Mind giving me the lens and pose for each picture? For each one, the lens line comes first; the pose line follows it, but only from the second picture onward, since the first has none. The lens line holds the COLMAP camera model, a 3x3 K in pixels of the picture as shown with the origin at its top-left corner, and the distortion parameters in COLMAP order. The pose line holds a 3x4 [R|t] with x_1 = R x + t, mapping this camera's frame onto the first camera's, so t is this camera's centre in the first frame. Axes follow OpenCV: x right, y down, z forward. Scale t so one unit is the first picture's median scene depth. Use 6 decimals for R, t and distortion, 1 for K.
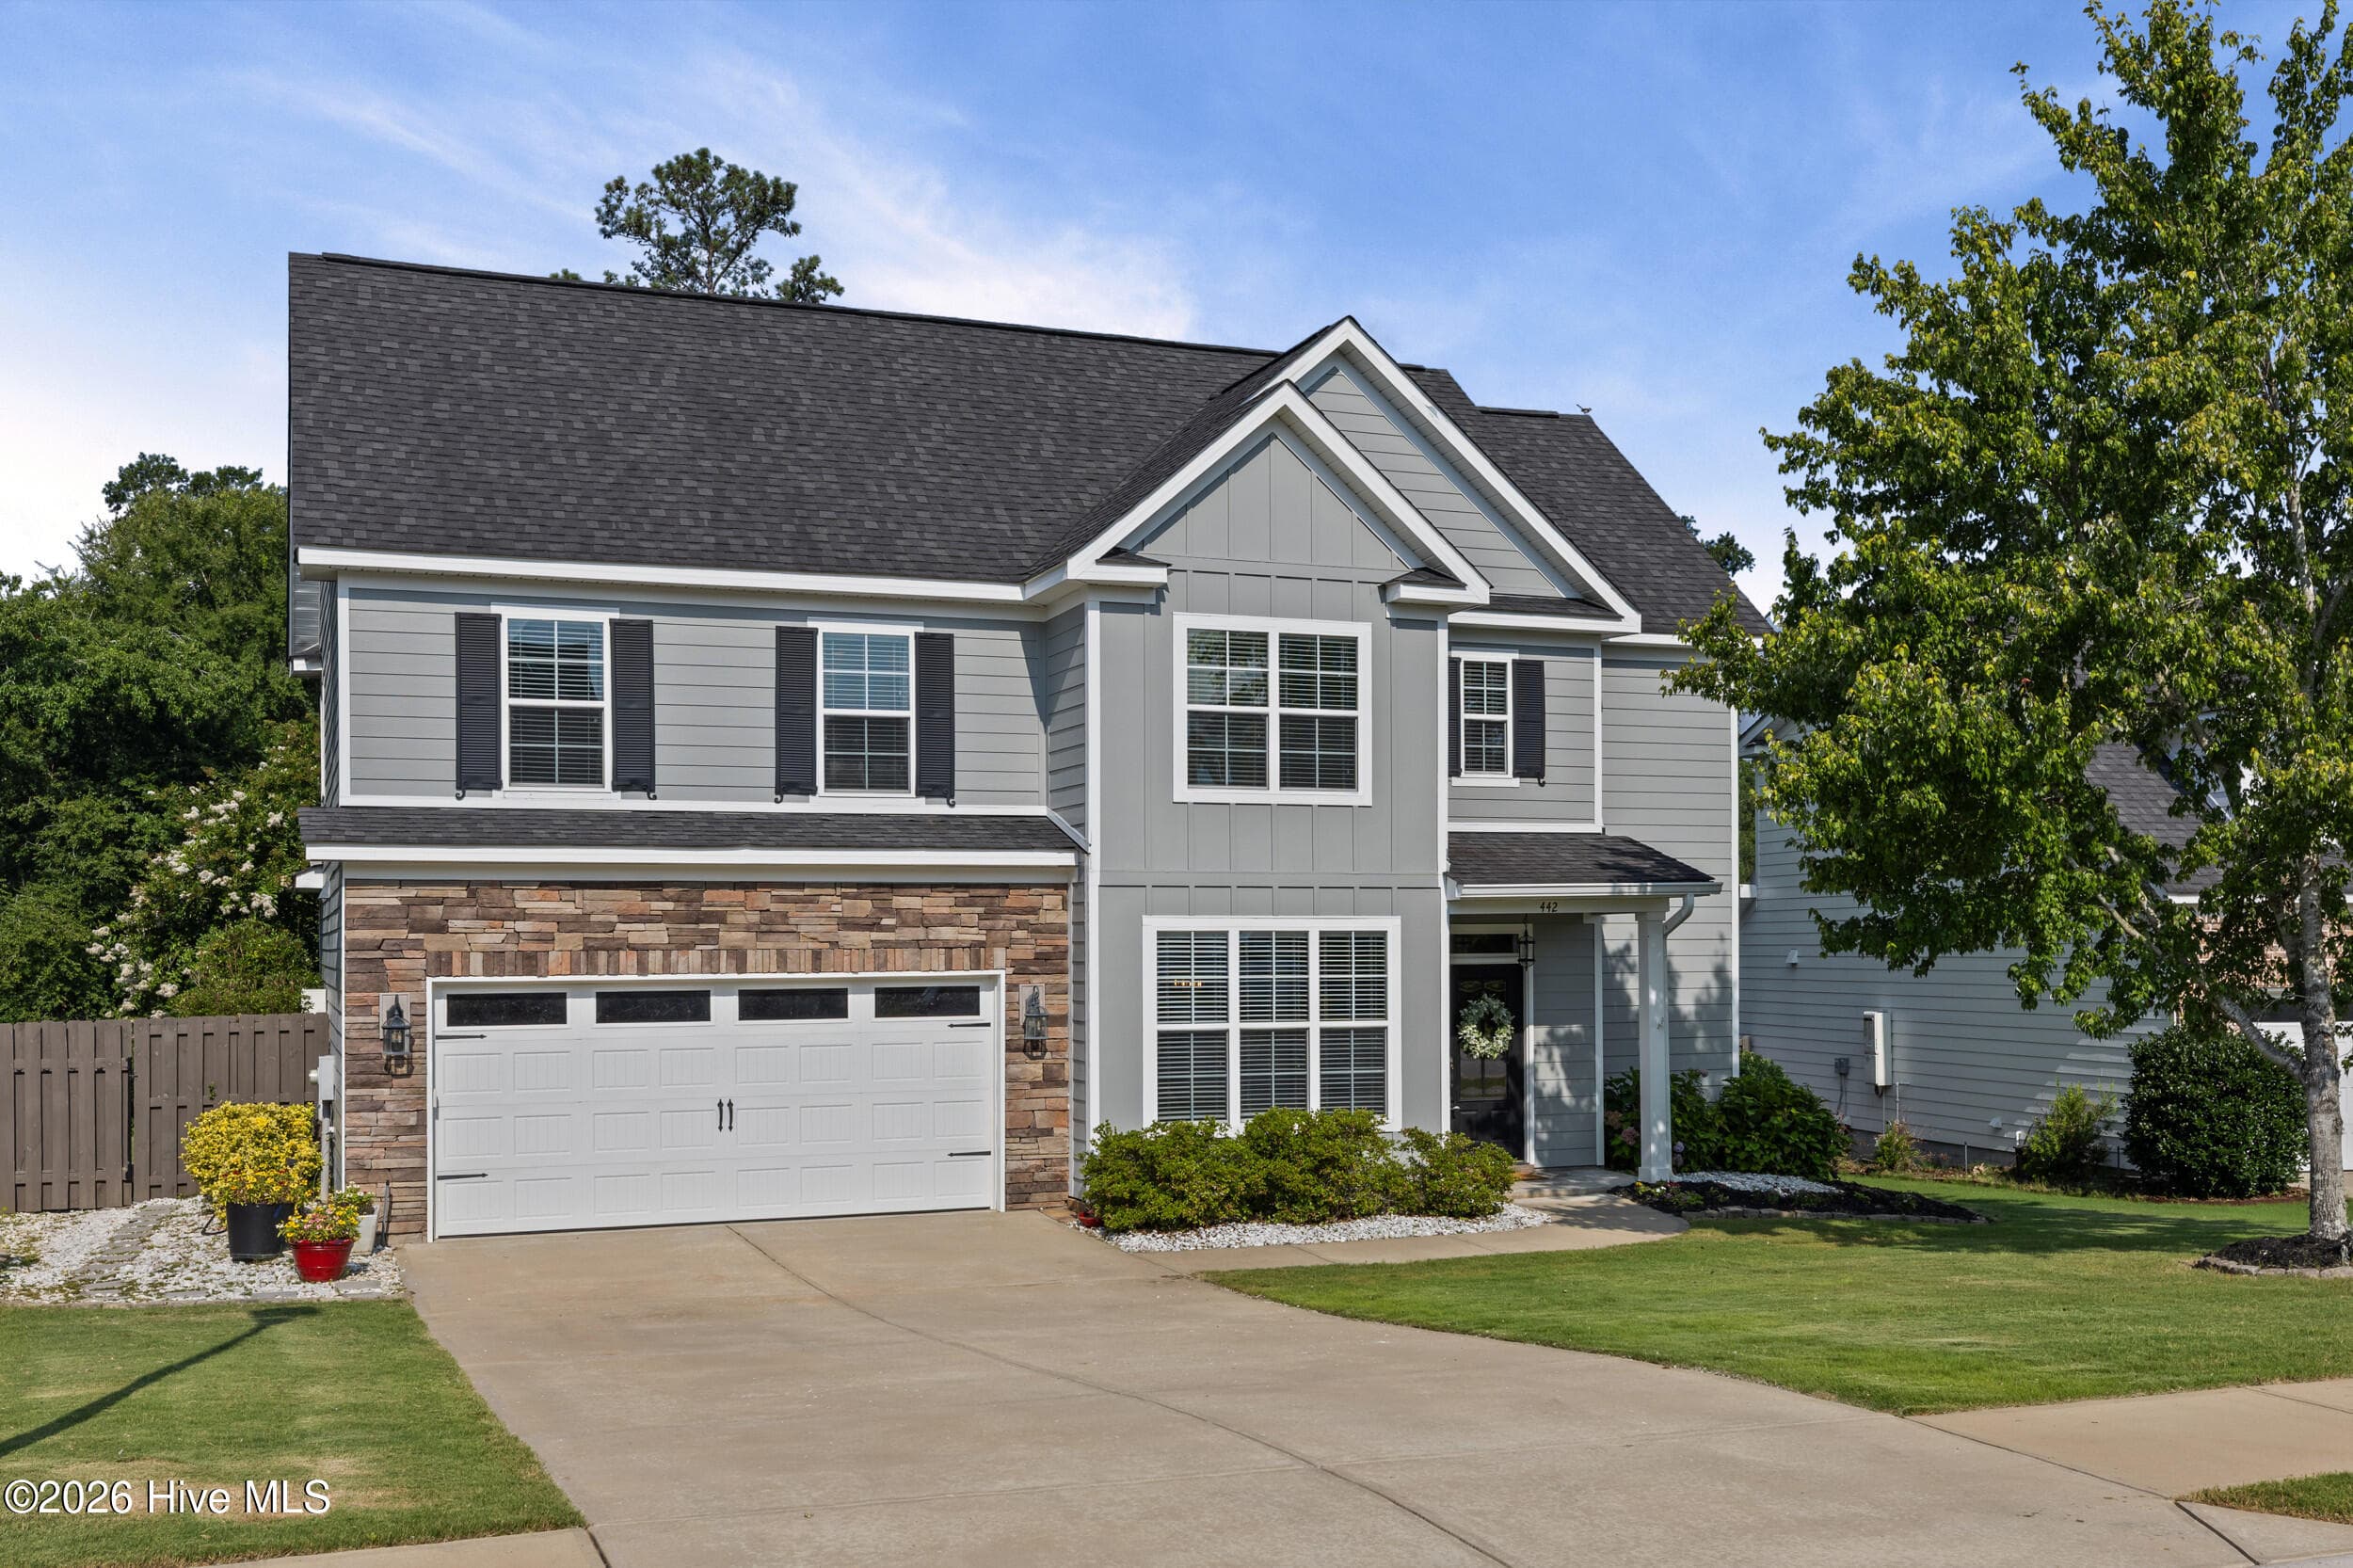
lens RADIAL K [[2305.7, 0, 1179.0], [0, 2305.7, 939.0], [0, 0, 1]] dist [-0.010070, 0.000000]
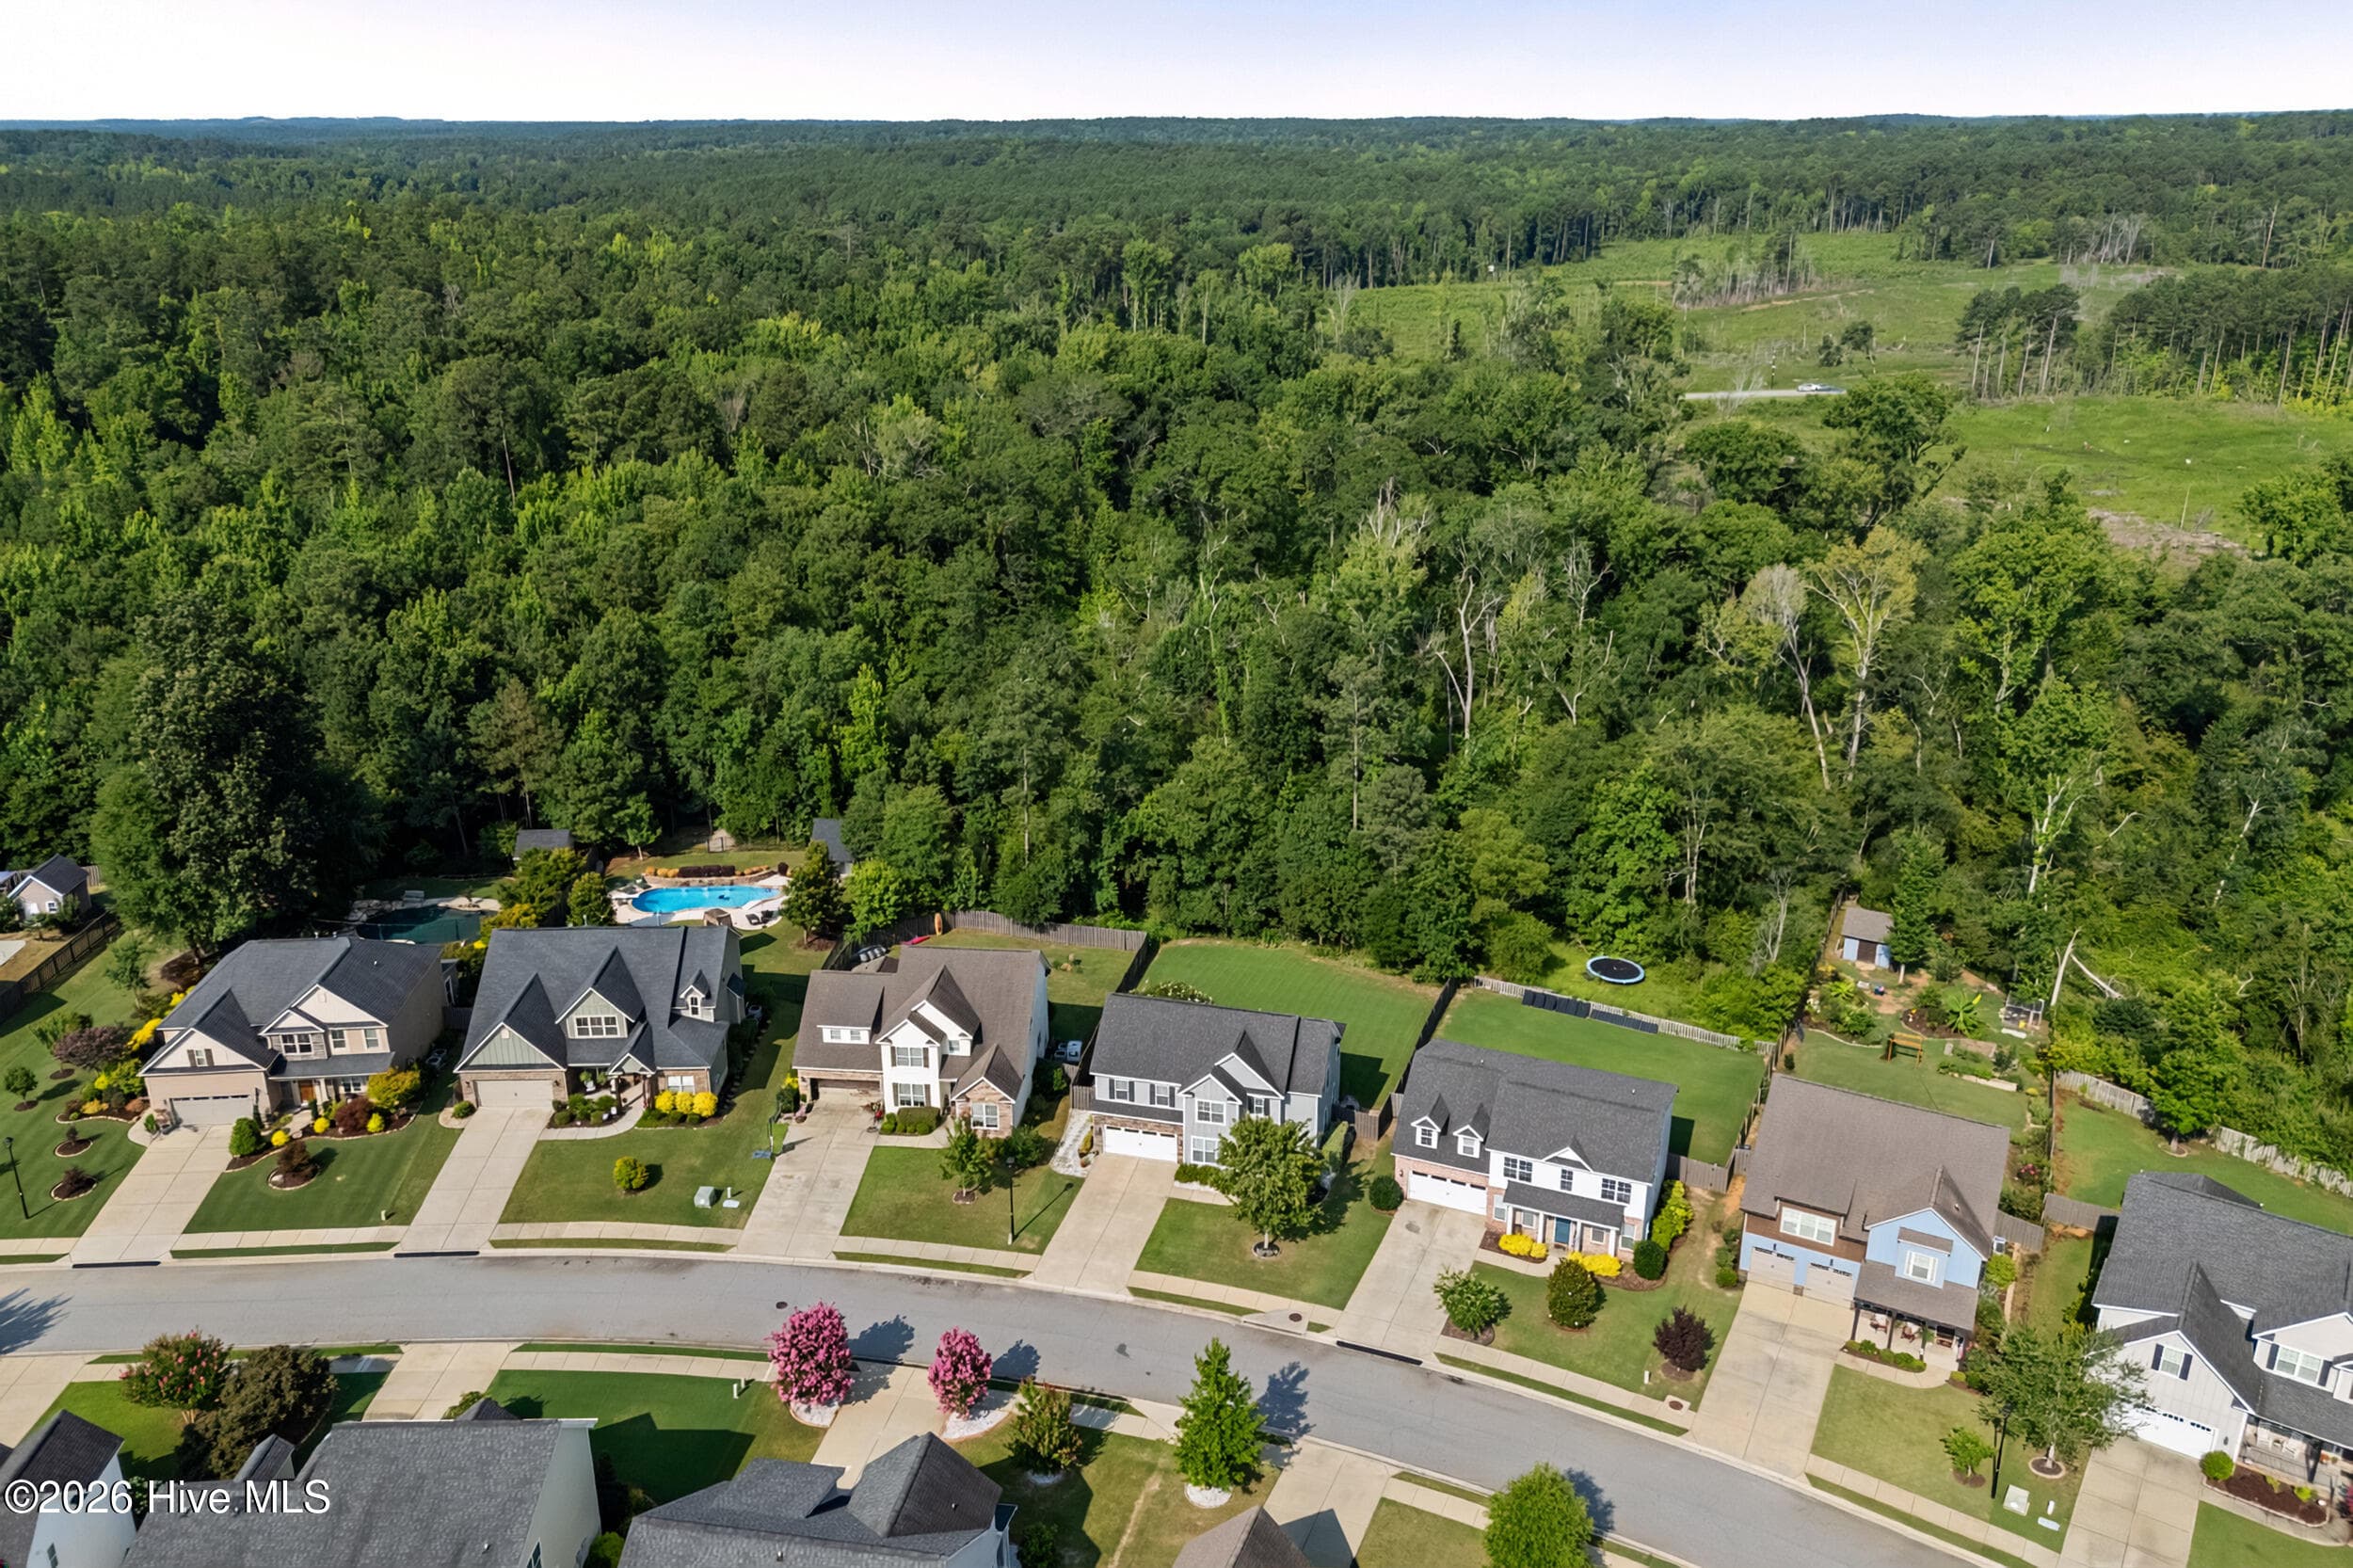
lens RADIAL K [[1725.5, 0, 1192.7], [0, 1725.5, 788.4], [0, 0, 1]] dist [0.061797, -0.039808]
pose [[0.813619, 0.212140, -0.541314, 2.633681], [-0.003784, 0.932968, 0.359940, -2.911238], [0.581386, -0.290805, 0.759883, -2.733975]]
